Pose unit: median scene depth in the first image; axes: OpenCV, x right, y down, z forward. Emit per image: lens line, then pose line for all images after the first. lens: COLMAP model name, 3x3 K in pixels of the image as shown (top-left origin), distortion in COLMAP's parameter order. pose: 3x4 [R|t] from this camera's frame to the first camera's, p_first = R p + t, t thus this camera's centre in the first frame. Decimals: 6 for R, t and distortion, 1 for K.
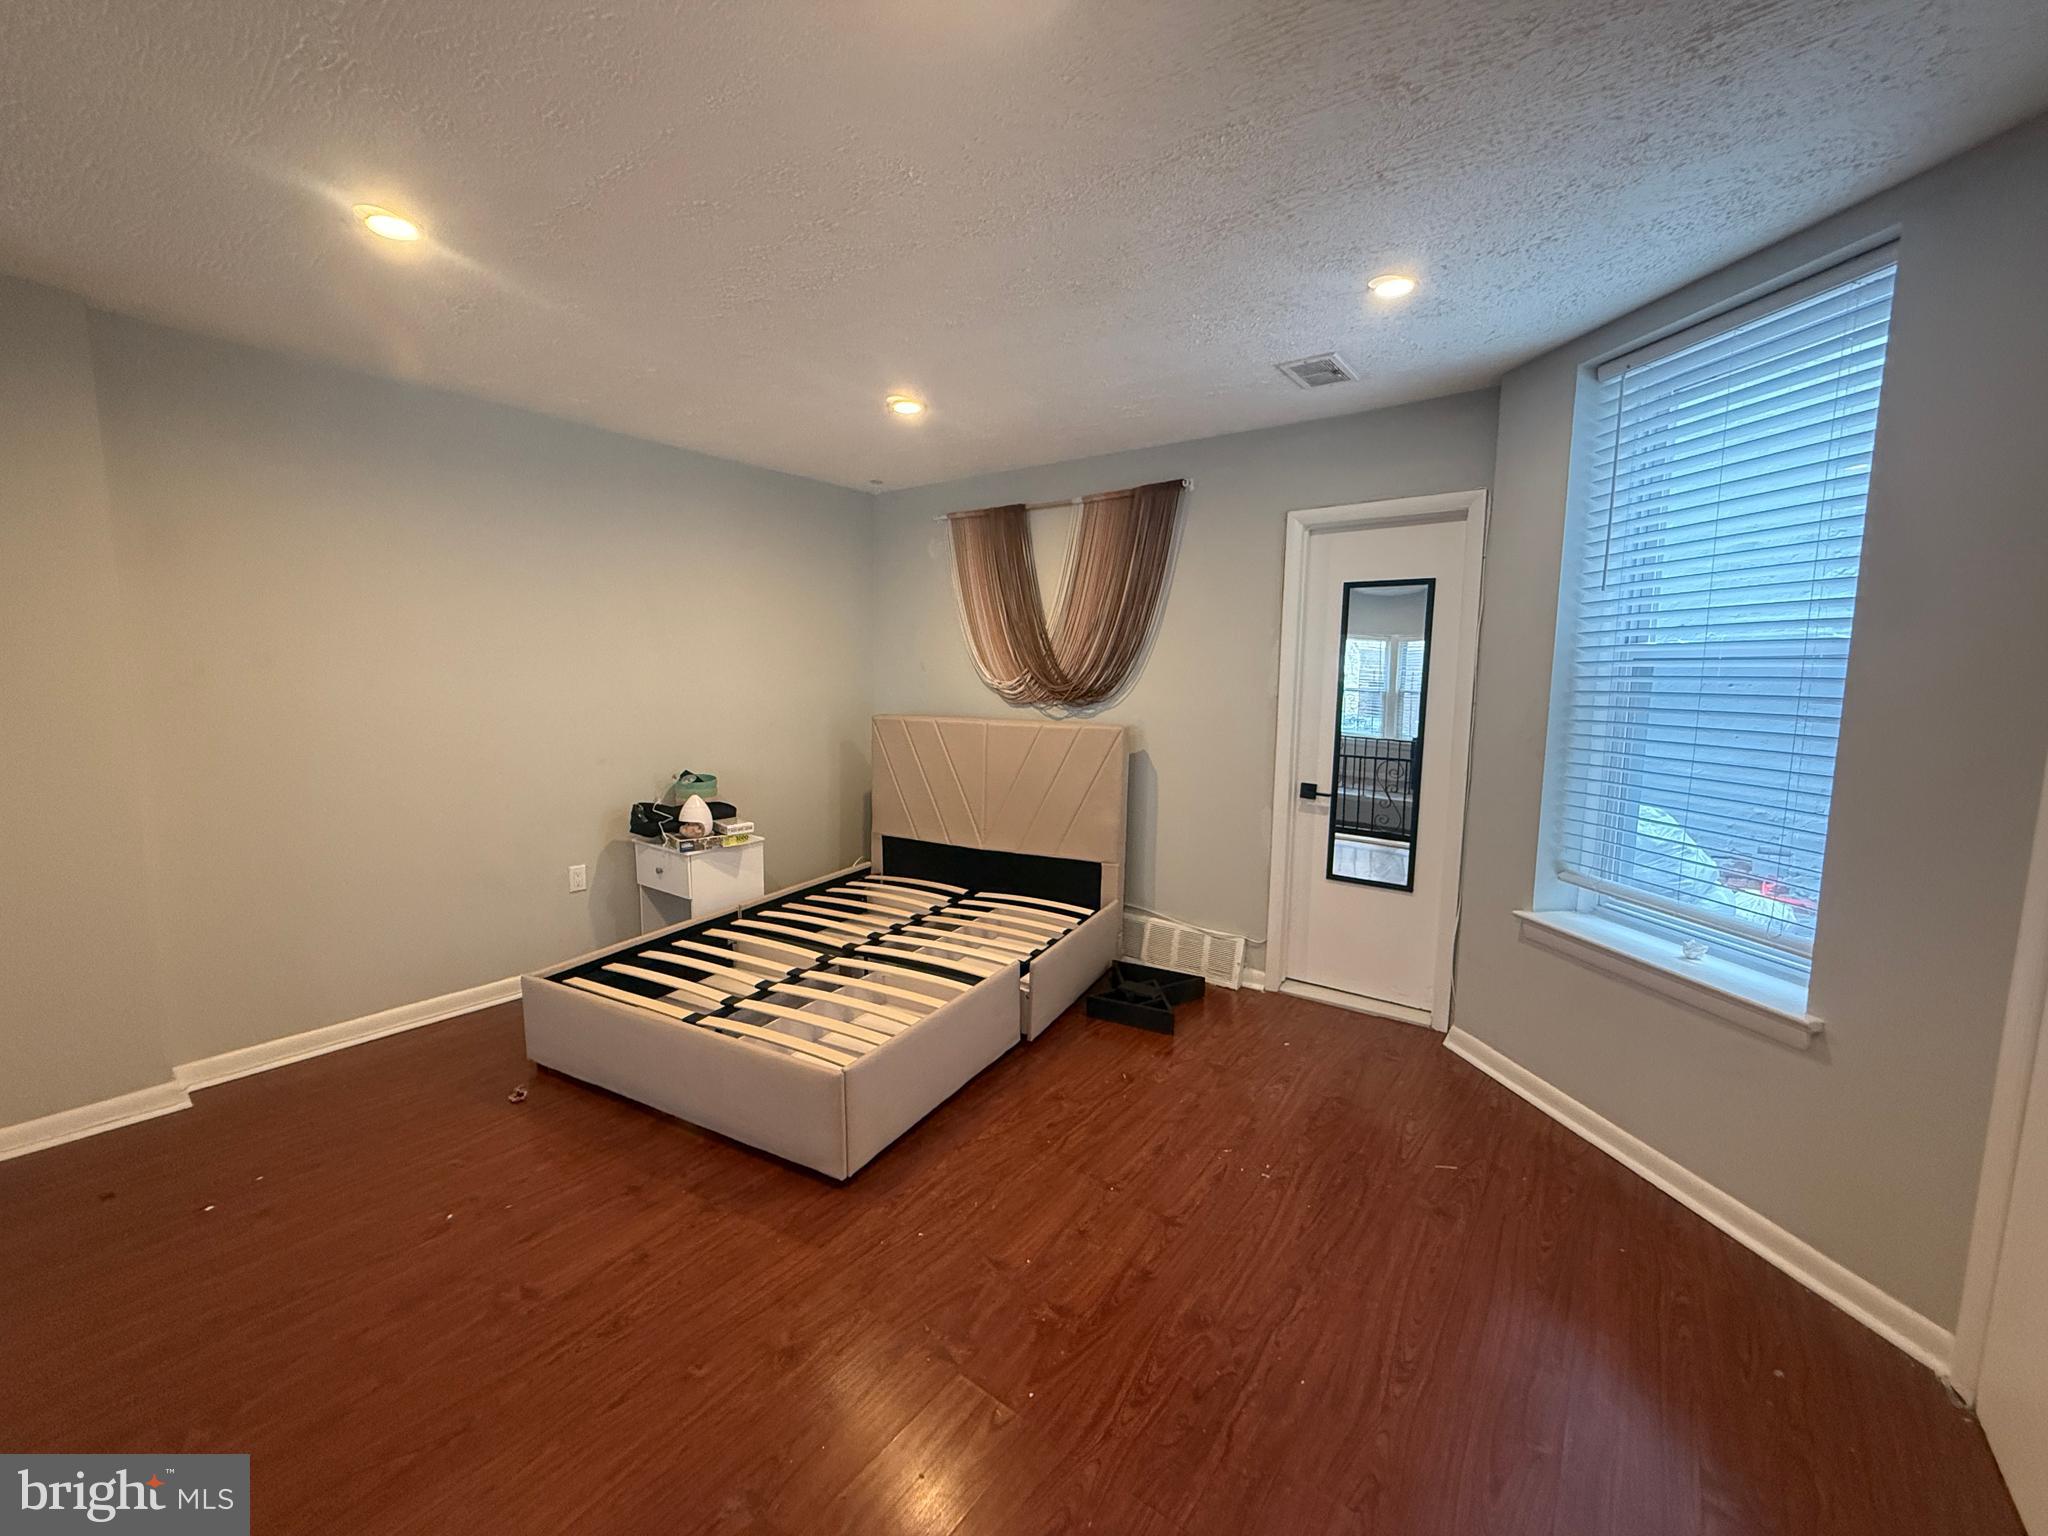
lens RADIAL K [[815.2, 0, 1017.7], [0, 815.2, 765.2], [0, 0, 1]] dist [0.001505, 0.000219]
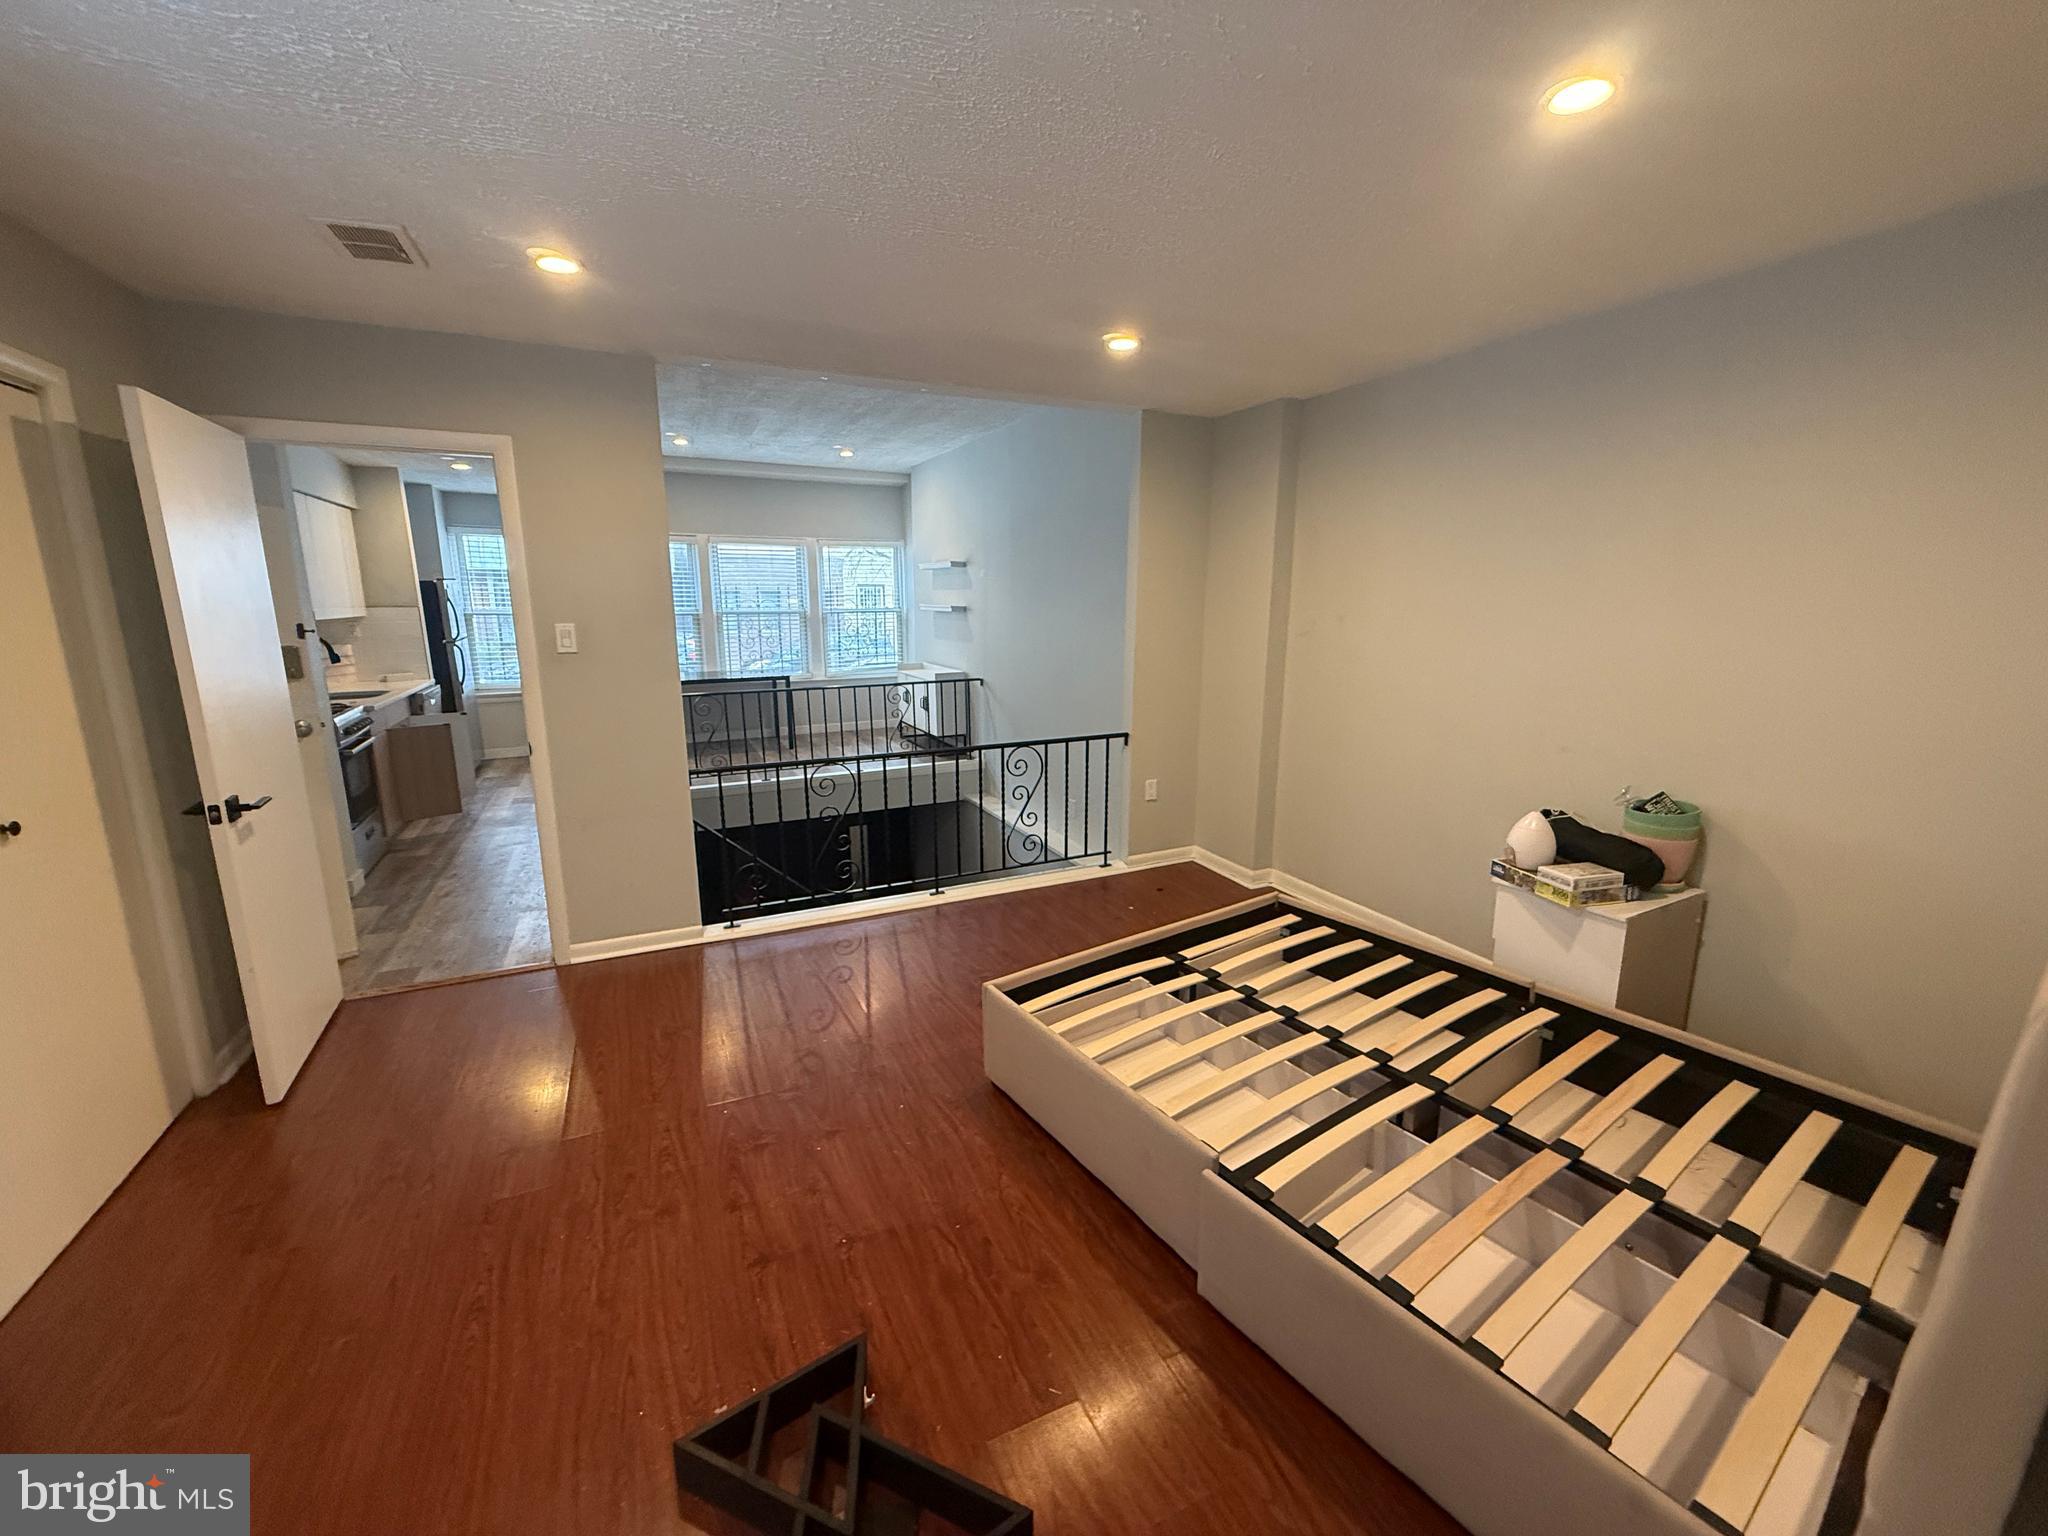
lens RADIAL K [[815.2, 0, 1017.7], [0, 815.2, 765.2], [0, 0, 1]] dist [0.001505, 0.000219]
pose [[-0.461217, 0.164960, -0.871818, 0.488225], [-0.110443, 0.964251, 0.240877, -0.144076], [0.880387, 0.207383, -0.426510, 0.981936]]
